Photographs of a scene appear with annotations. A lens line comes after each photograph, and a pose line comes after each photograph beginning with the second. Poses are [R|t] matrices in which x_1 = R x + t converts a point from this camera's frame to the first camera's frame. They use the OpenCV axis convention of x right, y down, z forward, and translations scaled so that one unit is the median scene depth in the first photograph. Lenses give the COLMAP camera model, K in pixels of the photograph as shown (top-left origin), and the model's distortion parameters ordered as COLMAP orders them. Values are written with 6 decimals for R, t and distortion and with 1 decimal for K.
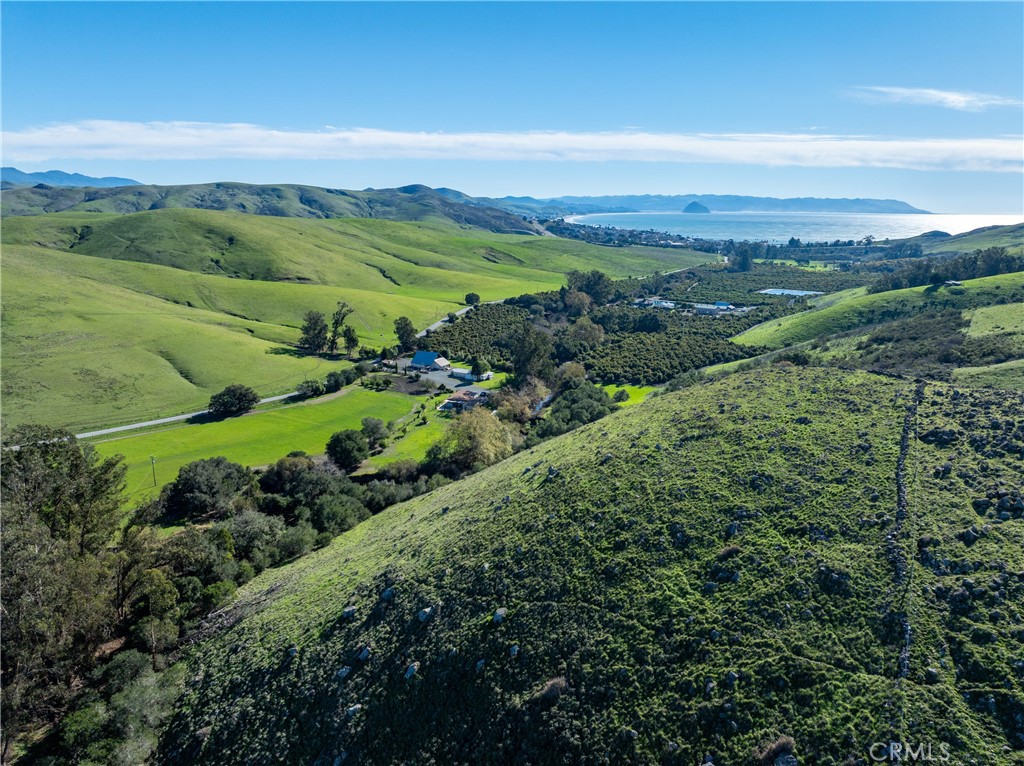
lens RADIAL K [[720.2, 0, 516.6], [0, 720.2, 374.8], [0, 0, 1]] dist [-0.025482, -0.027789]
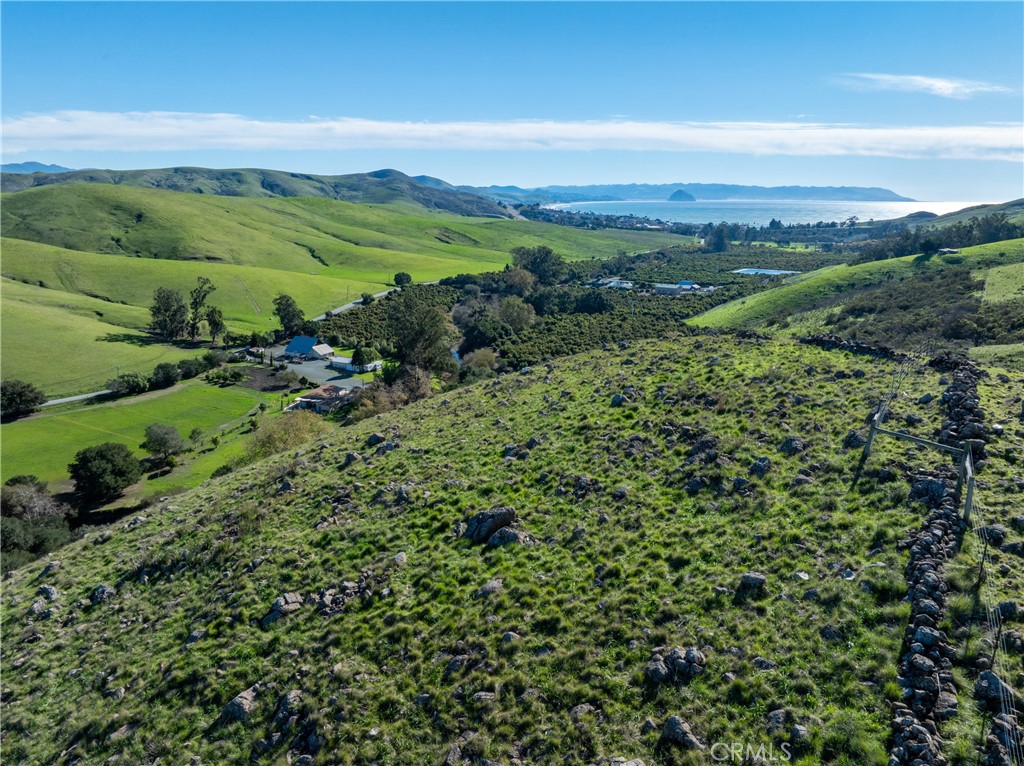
lens RADIAL K [[720.2, 0, 516.6], [0, 720.2, 374.8], [0, 0, 1]] dist [-0.025482, -0.027789]
pose [[0.999833, -0.008667, 0.016068, 0.057635], [0.008460, 0.999881, 0.012911, 0.001169], [-0.016178, -0.012772, 0.999788, 0.107209]]
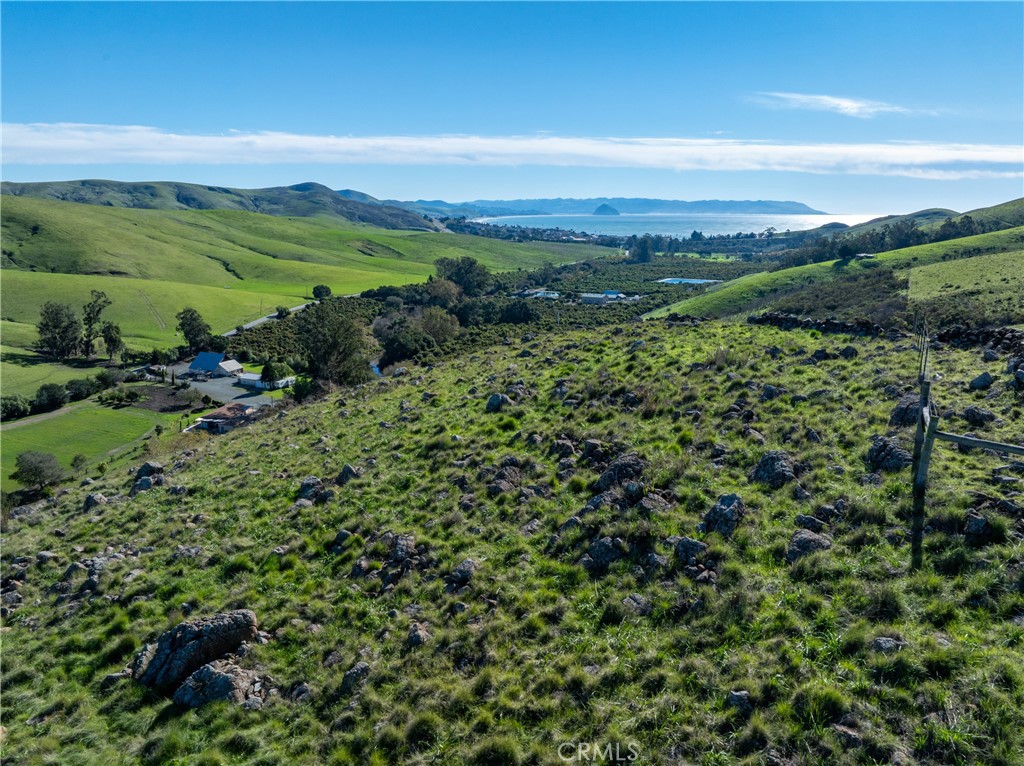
lens RADIAL K [[720.2, 0, 516.6], [0, 720.2, 374.8], [0, 0, 1]] dist [-0.025482, -0.027789]
pose [[0.993232, -0.031032, 0.111927, 0.062870], [0.031724, 0.999487, -0.004403, 0.002569], [-0.111733, 0.007924, 0.993707, 0.124375]]
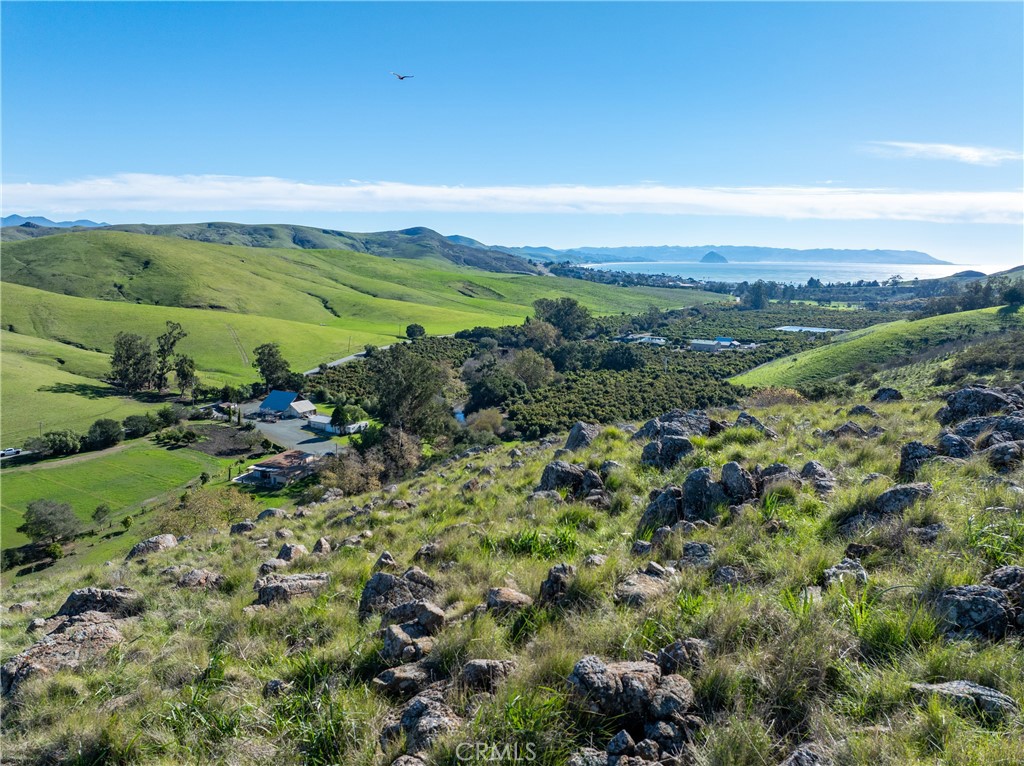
lens RADIAL K [[720.2, 0, 516.6], [0, 720.2, 374.8], [0, 0, 1]] dist [-0.025482, -0.027789]
pose [[0.999627, 0.007080, -0.026366, 0.068992], [-0.008875, 0.997607, -0.068563, -0.001459], [0.025817, 0.068772, 0.997298, 0.177958]]
